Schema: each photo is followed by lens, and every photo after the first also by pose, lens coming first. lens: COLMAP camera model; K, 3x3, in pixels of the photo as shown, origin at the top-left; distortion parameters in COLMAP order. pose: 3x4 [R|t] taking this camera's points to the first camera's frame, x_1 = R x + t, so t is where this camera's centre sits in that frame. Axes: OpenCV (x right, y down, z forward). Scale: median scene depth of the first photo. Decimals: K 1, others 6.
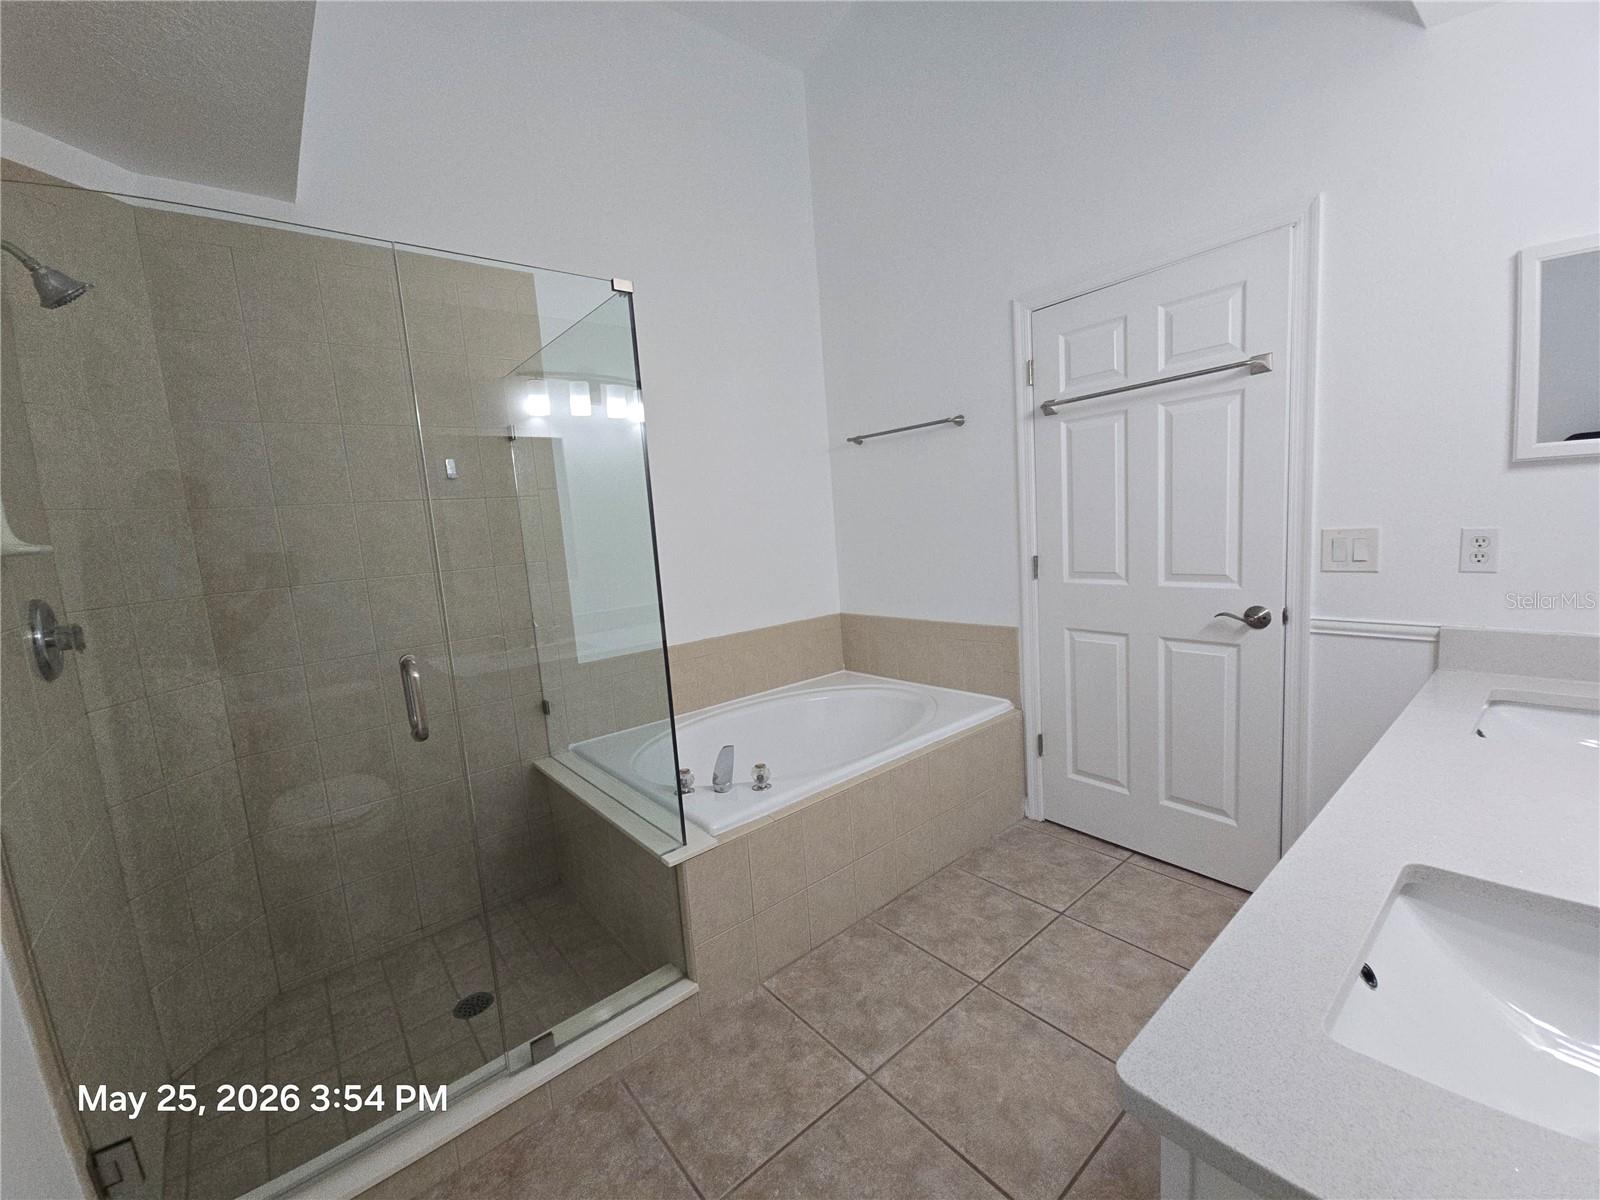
lens RADIAL K [[650.9, 0, 790.7], [0, 650.9, 597.5], [0, 0, 1]] dist [0.001672, -0.002732]
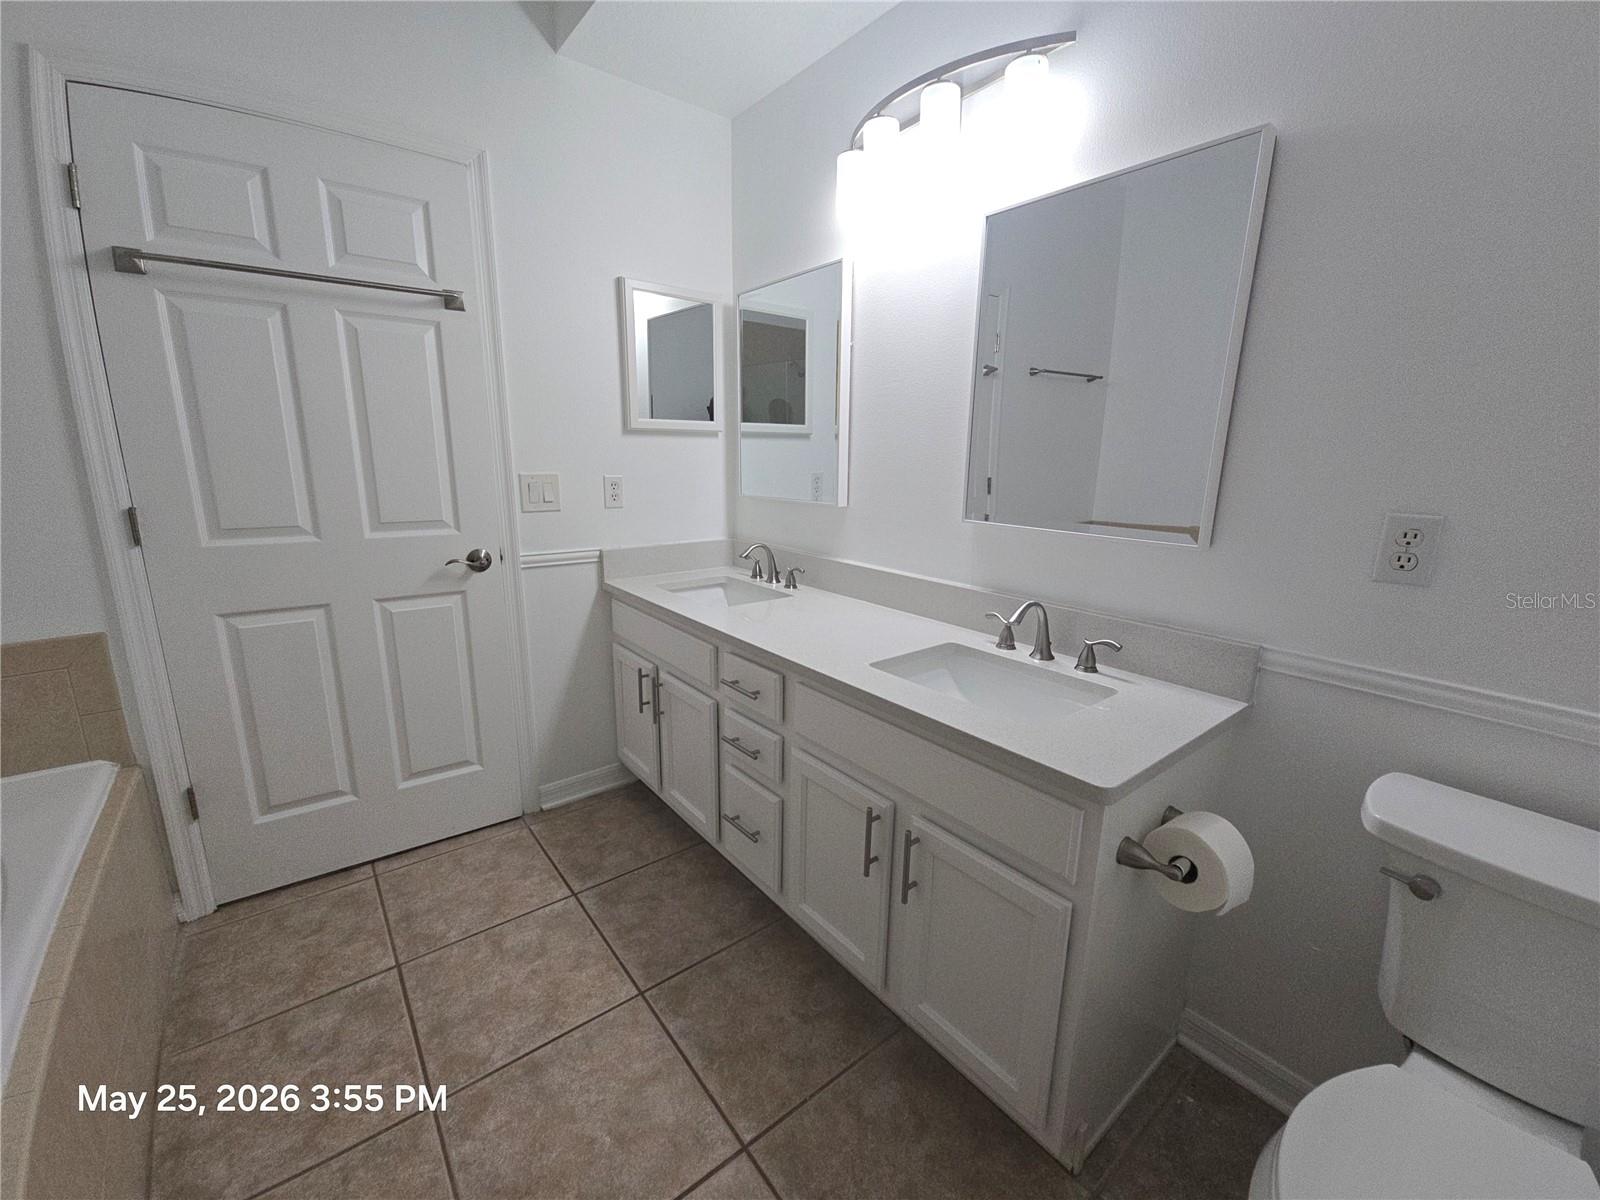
lens RADIAL K [[650.9, 0, 805.9], [0, 650.9, 596.8], [0, 0, 1]] dist [0.001672, -0.002732]
pose [[0.004581, -0.147675, 0.989025, -0.282798], [0.098826, 0.984261, 0.146506, -0.011686], [-0.995094, 0.097070, 0.019103, 0.461984]]
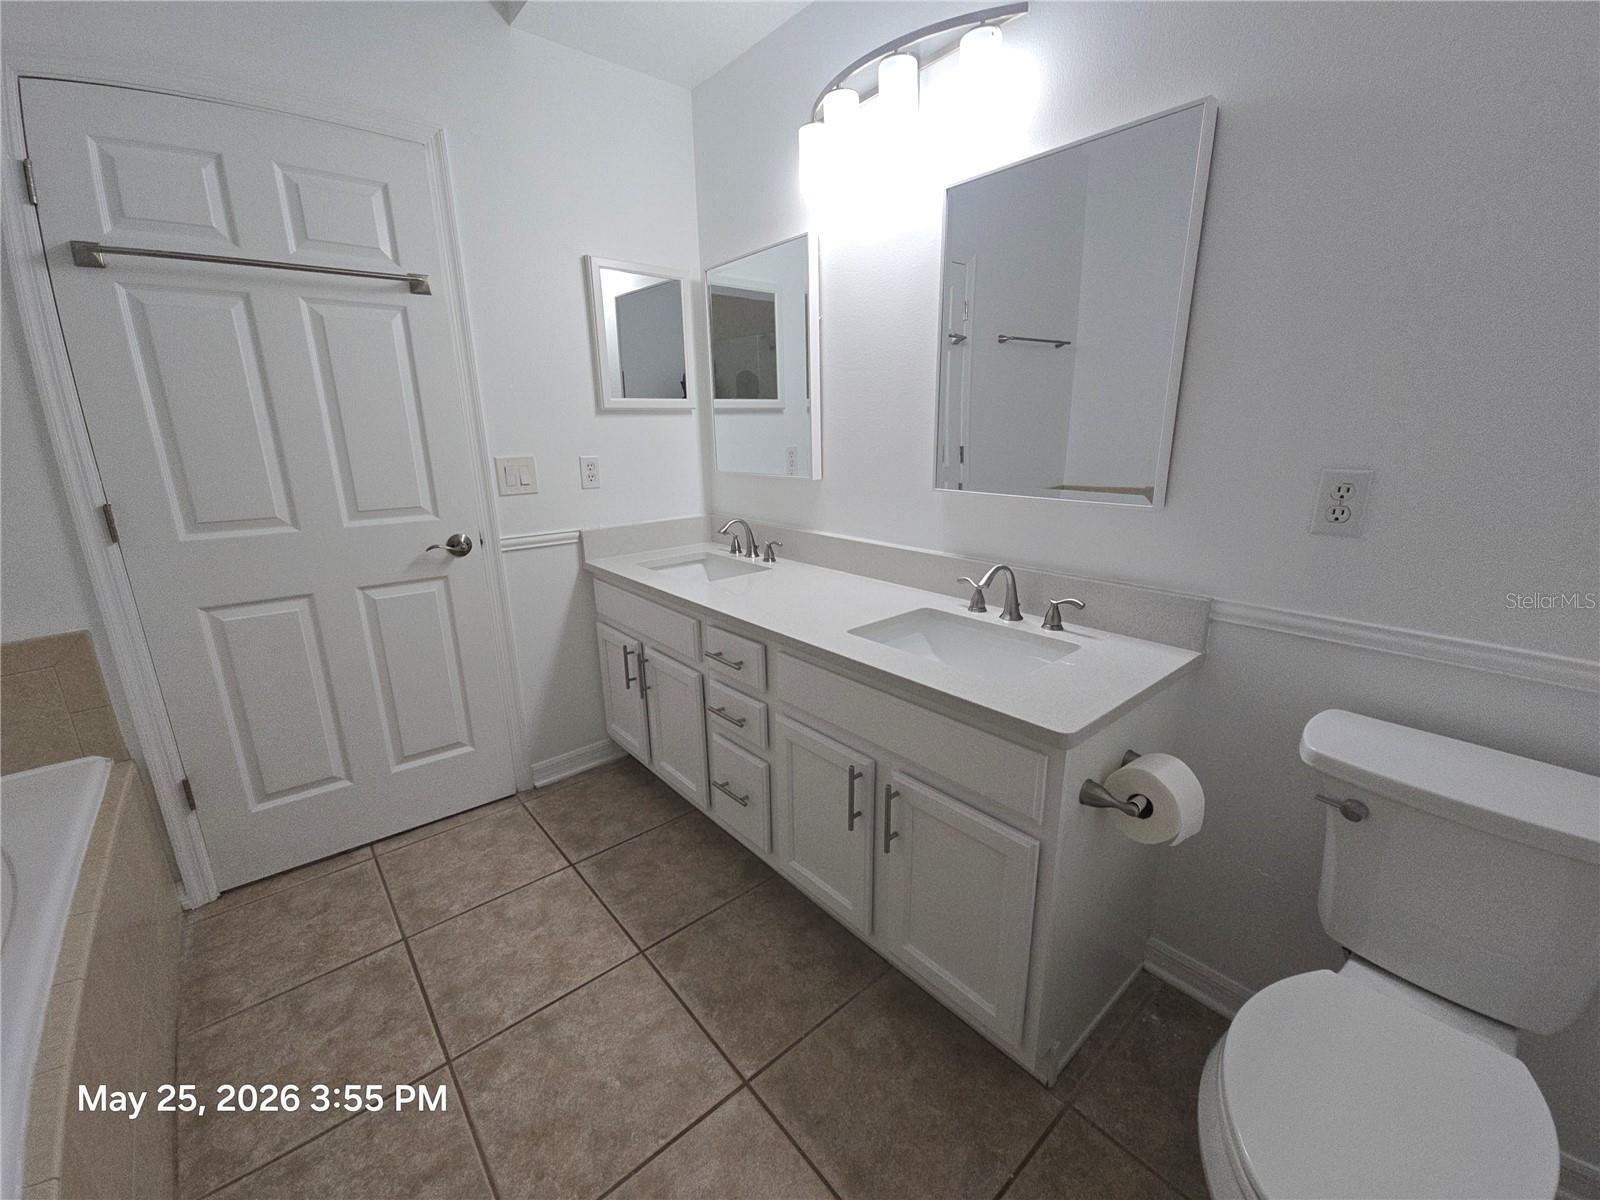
lens RADIAL K [[650.9, 0, 806.0], [0, 650.9, 595.8], [0, 0, 1]] dist [0.001672, -0.002732]
pose [[-0.030191, -0.185146, 0.982247, -0.309667], [0.130983, 0.973488, 0.187521, -0.012266], [-0.990925, 0.134319, -0.005140, 0.458601]]
